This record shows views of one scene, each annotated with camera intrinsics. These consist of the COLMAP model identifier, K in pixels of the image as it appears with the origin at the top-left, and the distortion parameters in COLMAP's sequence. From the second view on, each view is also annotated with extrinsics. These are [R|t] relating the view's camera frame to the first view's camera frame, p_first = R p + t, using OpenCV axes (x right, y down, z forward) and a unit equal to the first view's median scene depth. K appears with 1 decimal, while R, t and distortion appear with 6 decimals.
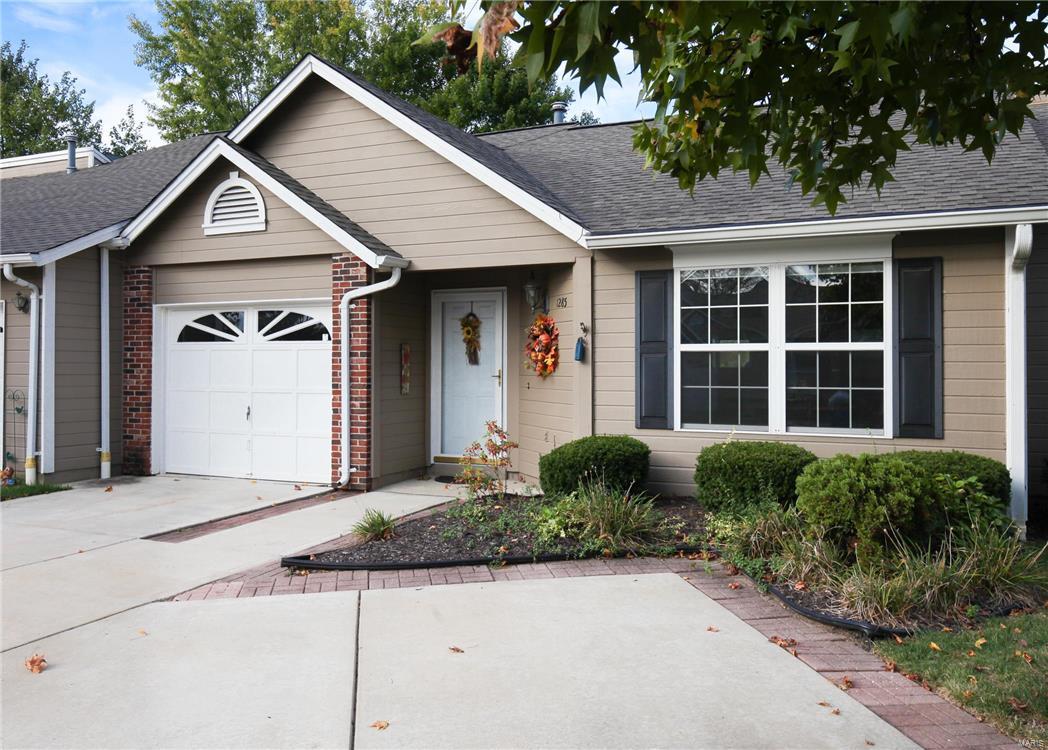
lens RADIAL K [[858.1, 0, 530.9], [0, 858.1, 375.3], [0, 0, 1]] dist [0.023866, -0.002471]
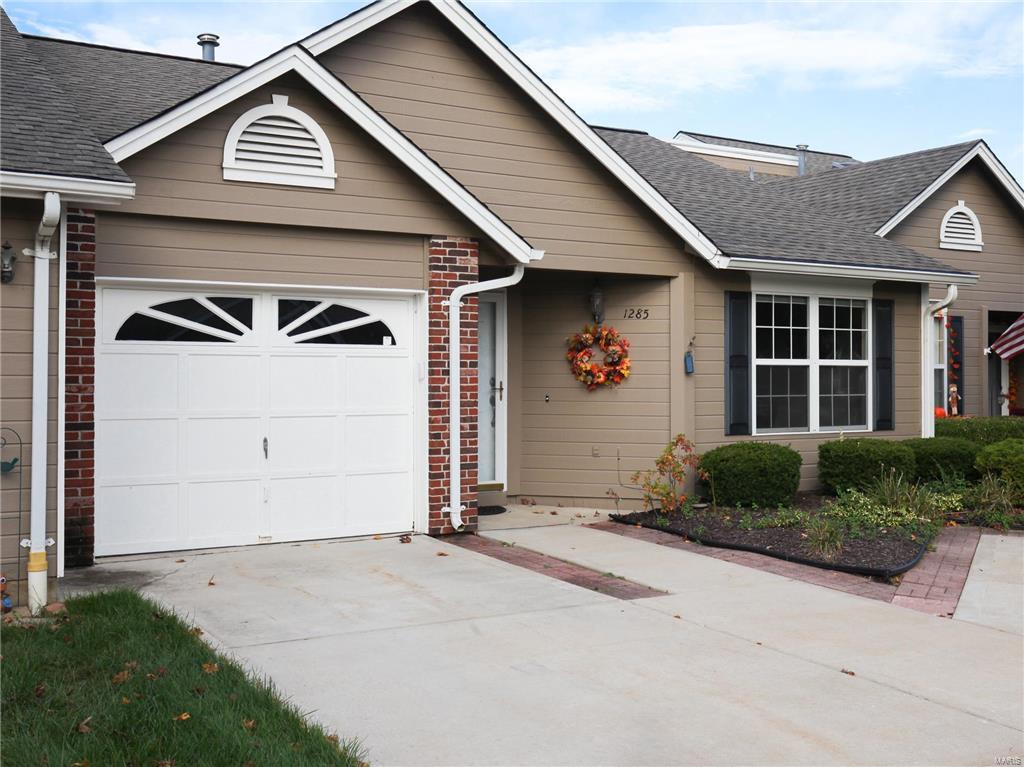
lens RADIAL K [[1034.3, 0, 513.4], [0, 1034.3, 379.9], [0, 0, 1]] dist [0.004413, 0.000000]
pose [[0.585771, -0.007028, 0.810446, -0.961531], [0.005081, 0.999975, 0.004999, -0.014470], [-0.810461, 0.001190, 0.585791, 0.393962]]
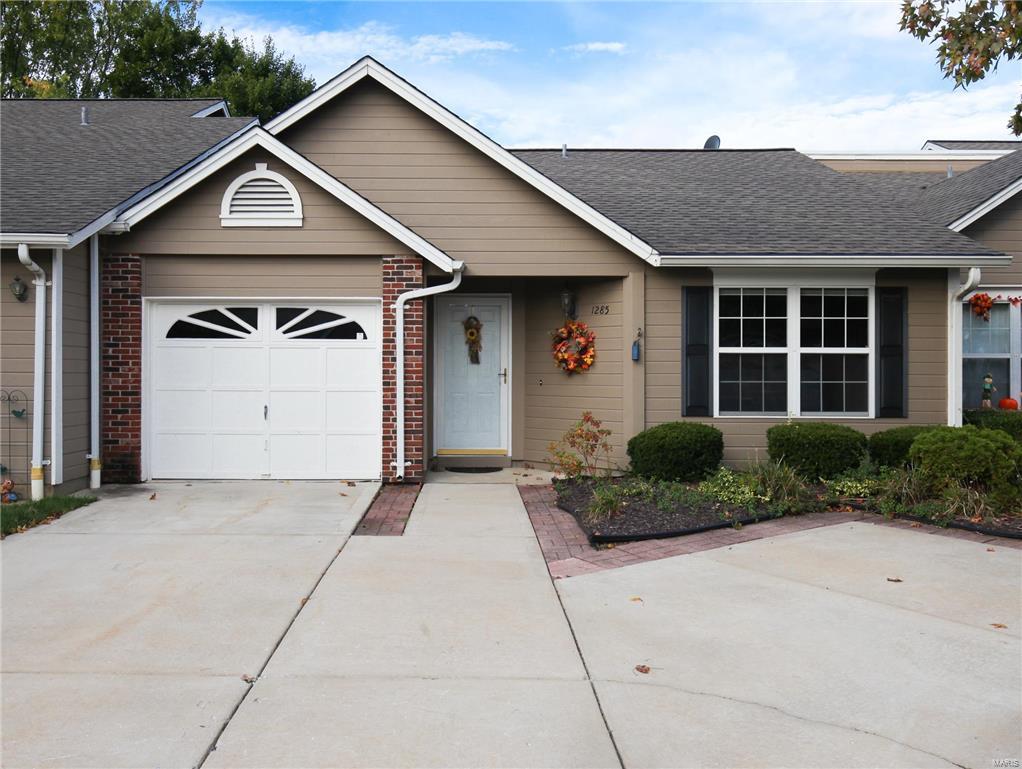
lens RADIAL K [[803.0, 0, 503.7], [0, 803.0, 386.2], [0, 0, 1]] dist [0.024905, -0.010372]
pose [[0.908290, -0.006650, 0.418287, -0.508669], [0.002416, 0.999940, 0.010652, 0.005670], [-0.418333, -0.008665, 0.908252, 0.065211]]
